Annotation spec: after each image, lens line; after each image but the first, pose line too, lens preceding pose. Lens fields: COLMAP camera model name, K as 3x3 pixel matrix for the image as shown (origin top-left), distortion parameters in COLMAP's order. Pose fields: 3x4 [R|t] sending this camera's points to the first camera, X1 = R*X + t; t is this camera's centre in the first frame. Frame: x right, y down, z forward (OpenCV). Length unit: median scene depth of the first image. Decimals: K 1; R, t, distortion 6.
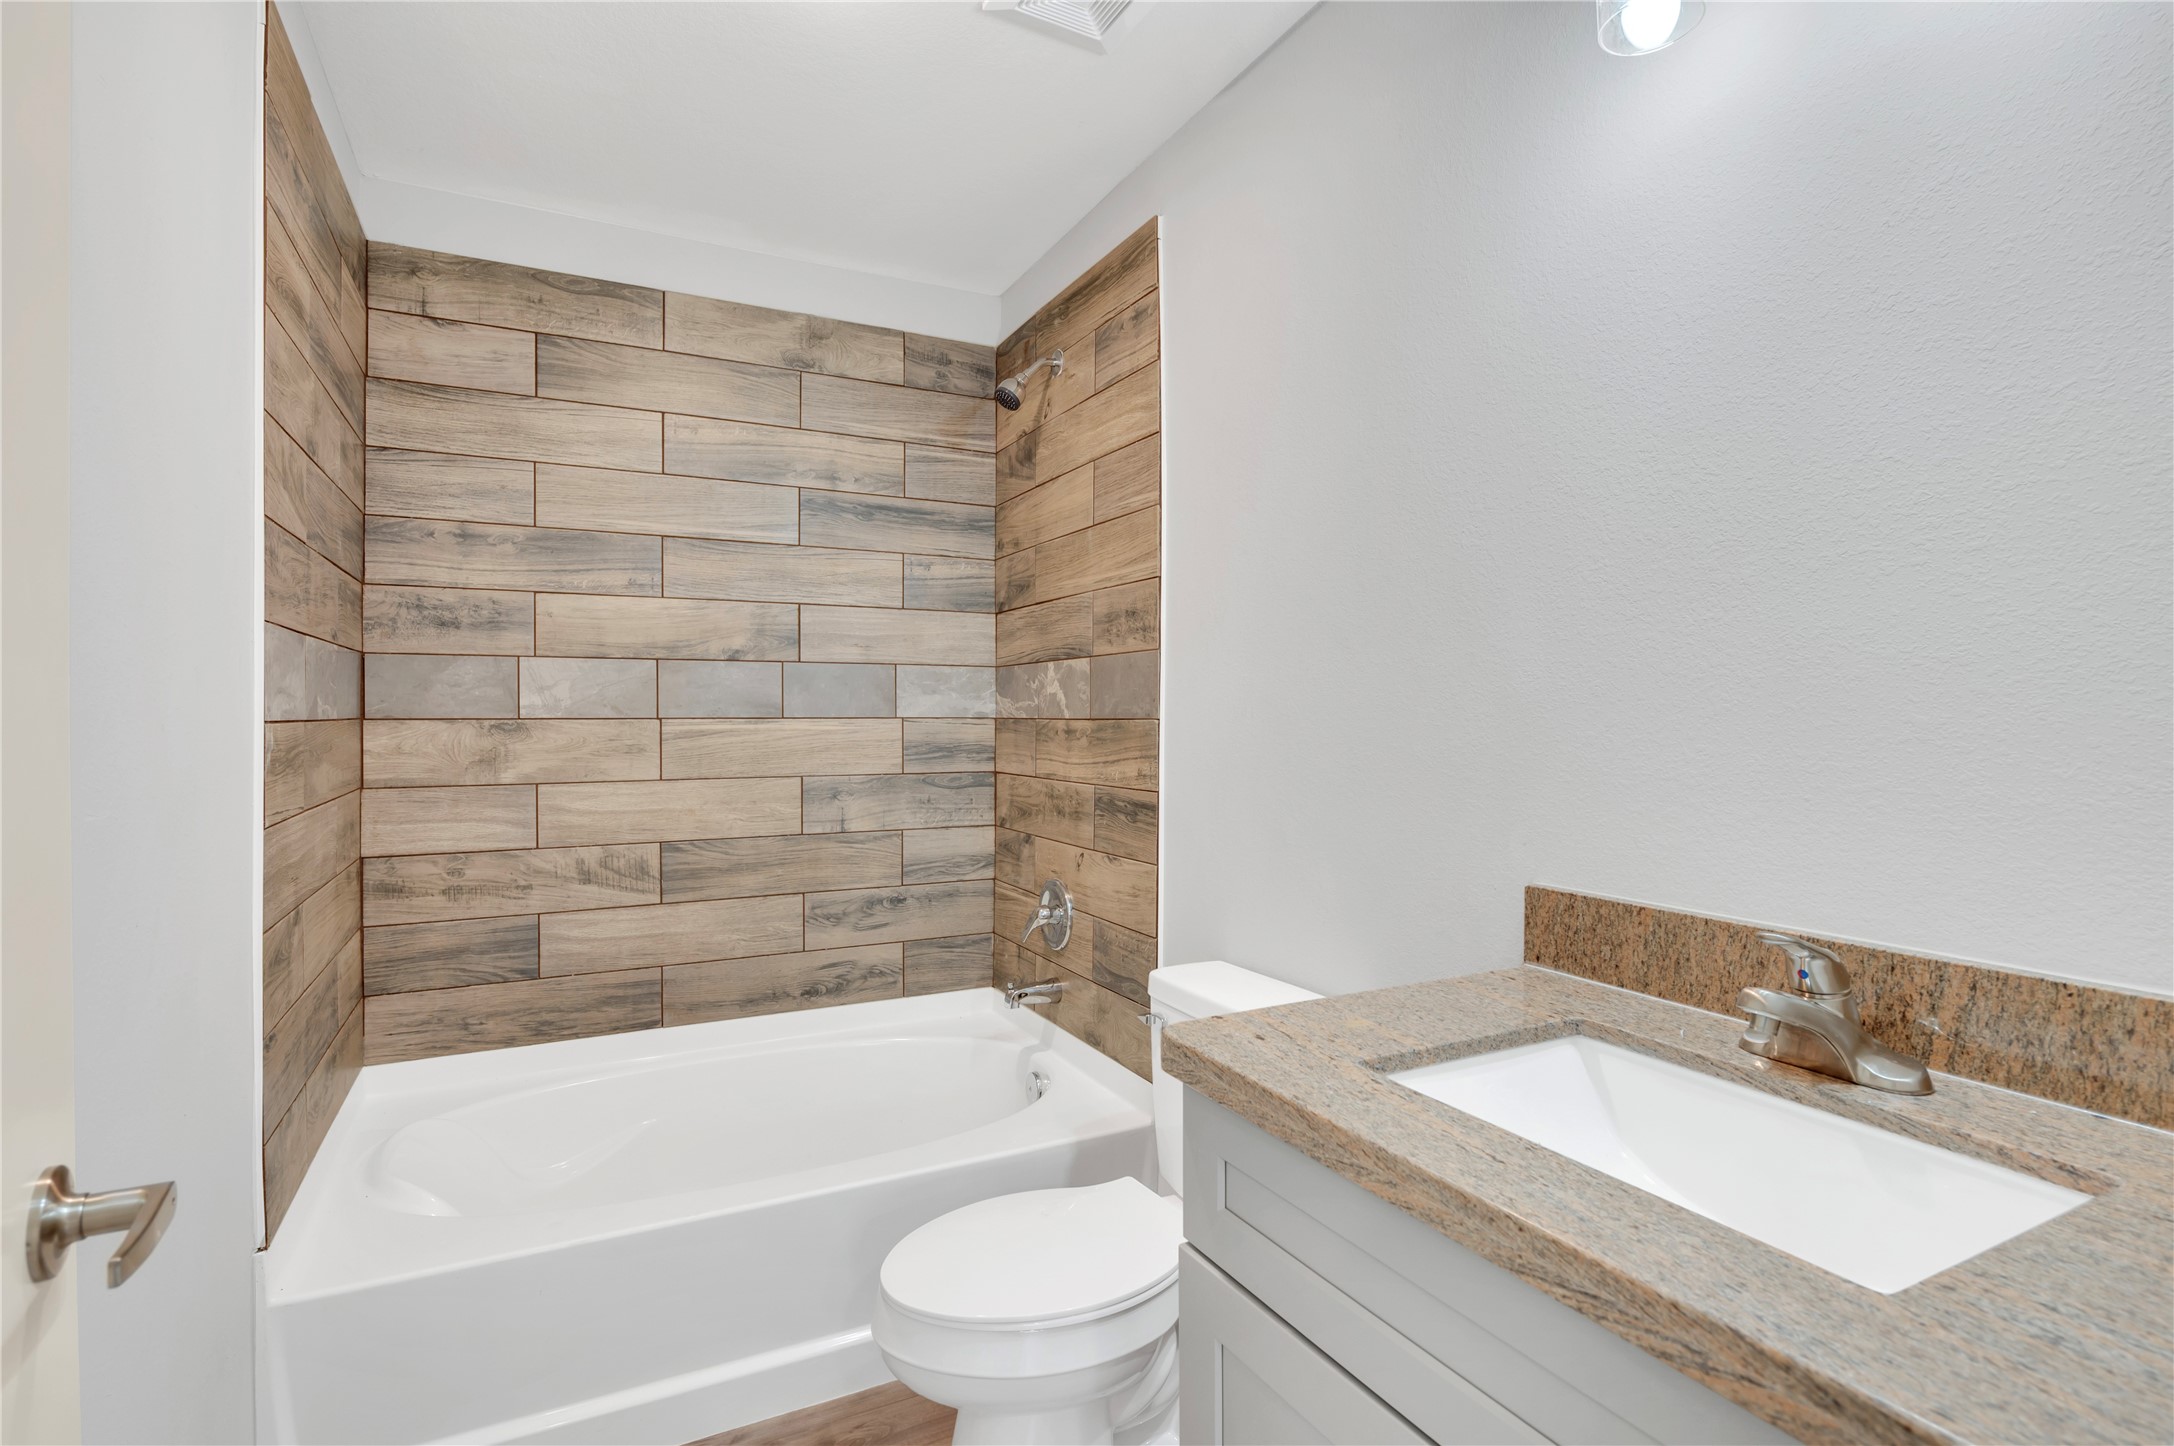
lens RADIAL K [[1034.0, 0, 1087.3], [0, 1034.0, 723.3], [0, 0, 1]] dist [-0.003917, -0.001626]
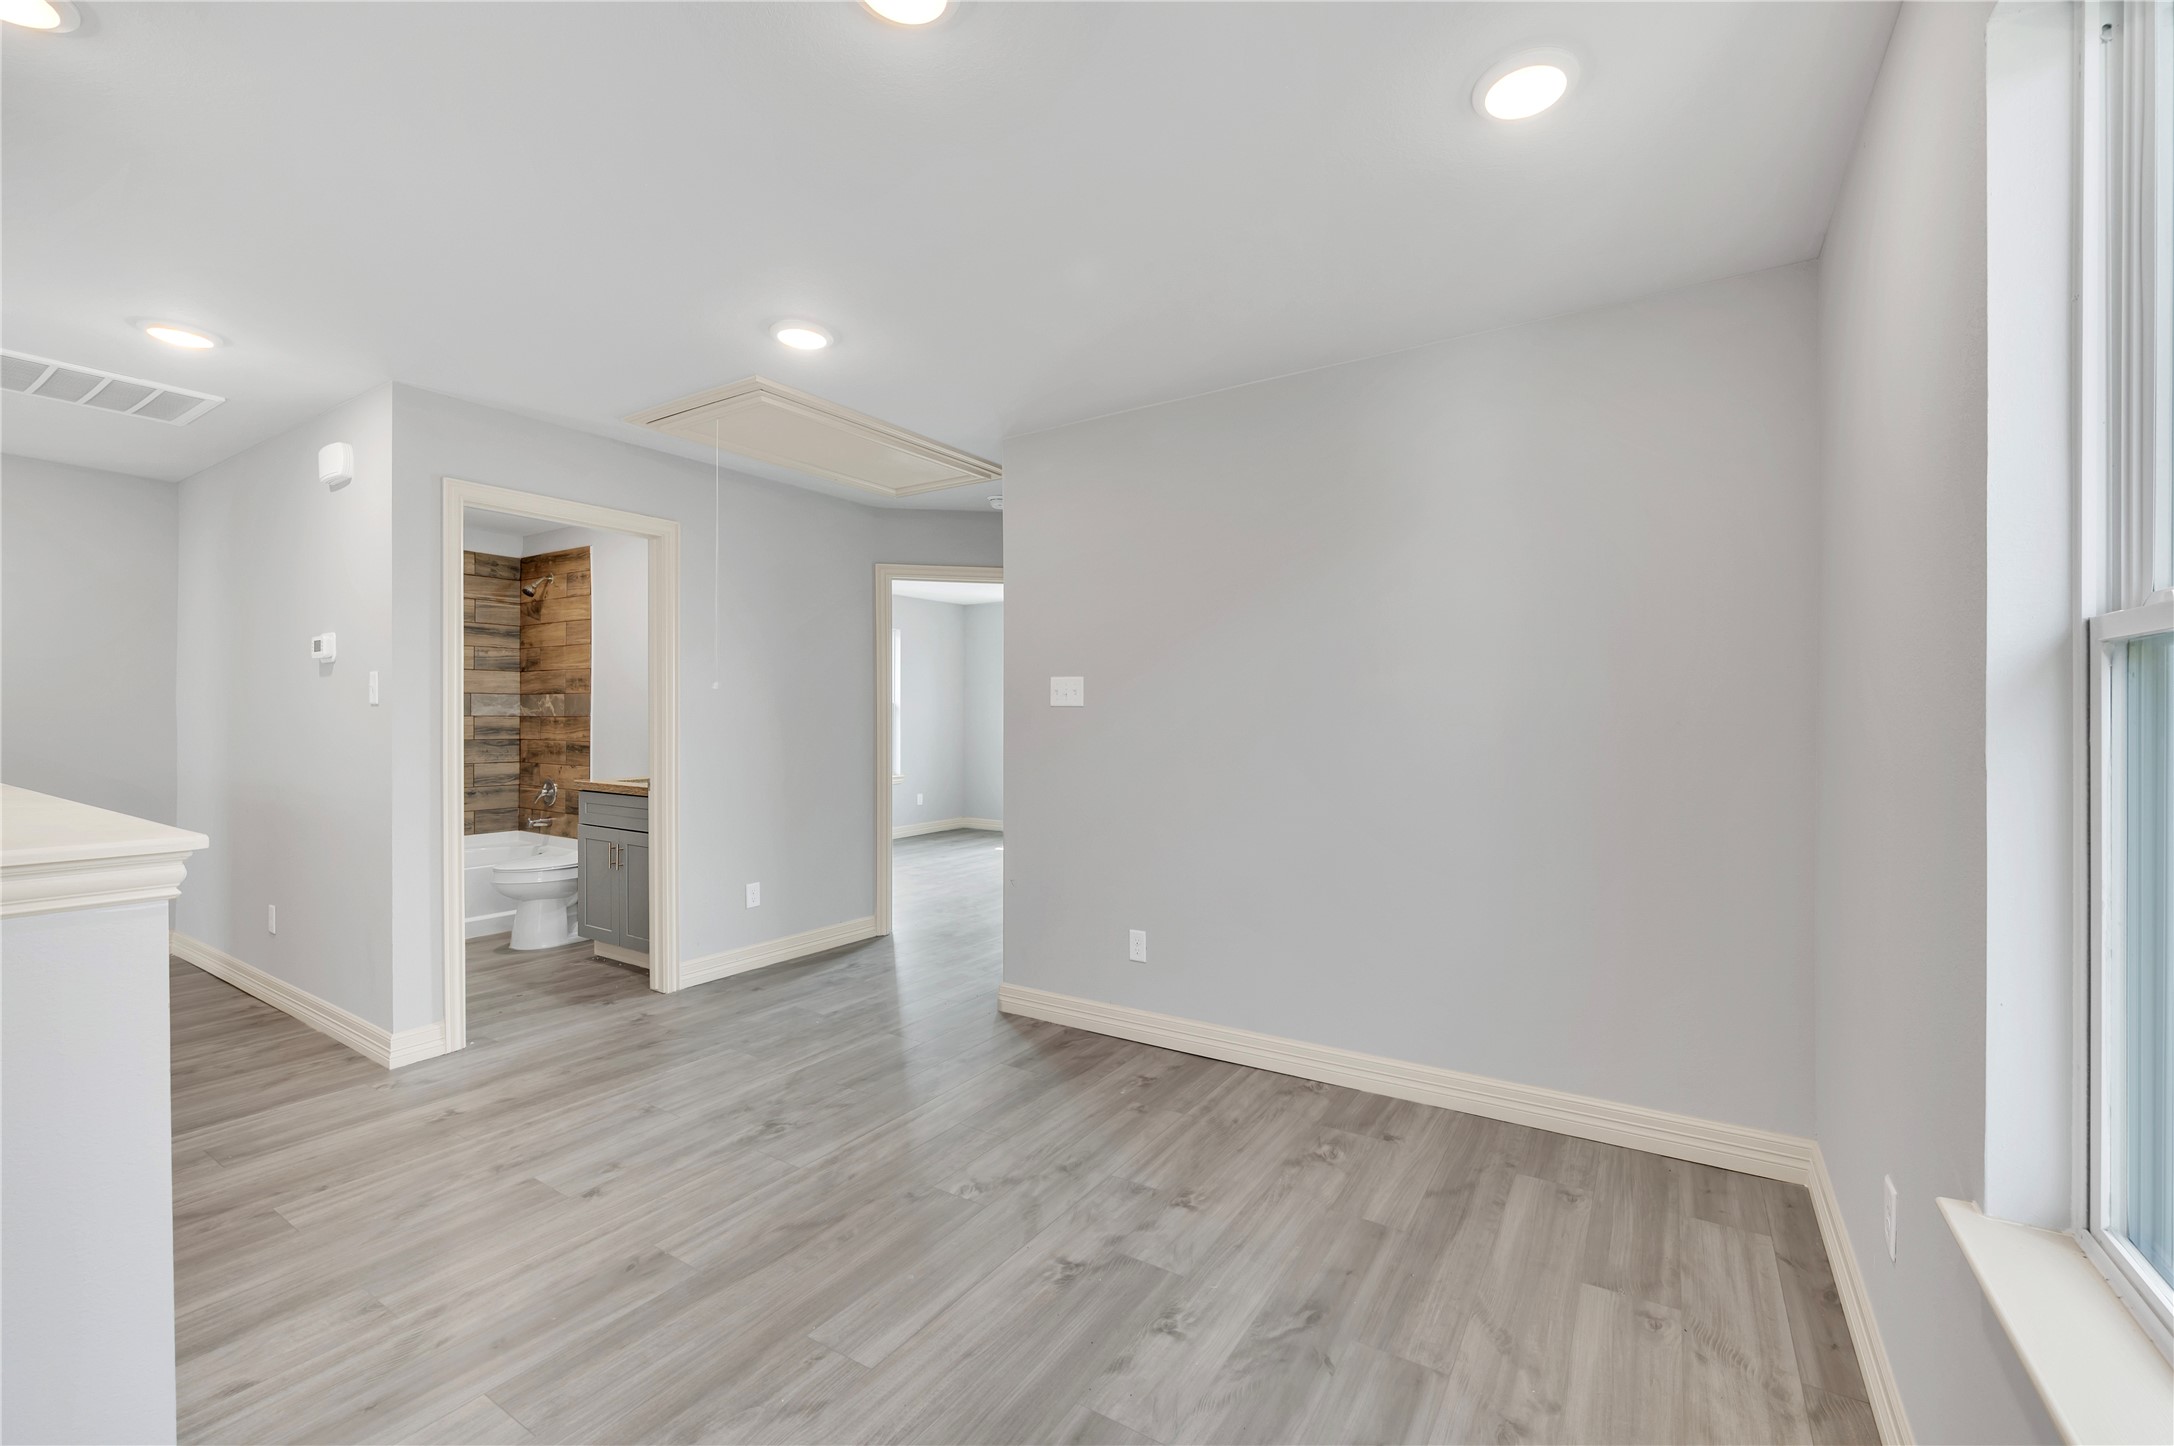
lens RADIAL K [[879.1, 0, 1086.3], [0, 879.1, 718.7], [0, 0, 1]] dist [-0.002728, -0.001312]
pose [[0.870750, 0.000961, 0.491724, 0.054099], [-0.000802, 1.000000, -0.000534, 0.000873], [-0.491725, 0.000070, 0.870751, -1.459708]]
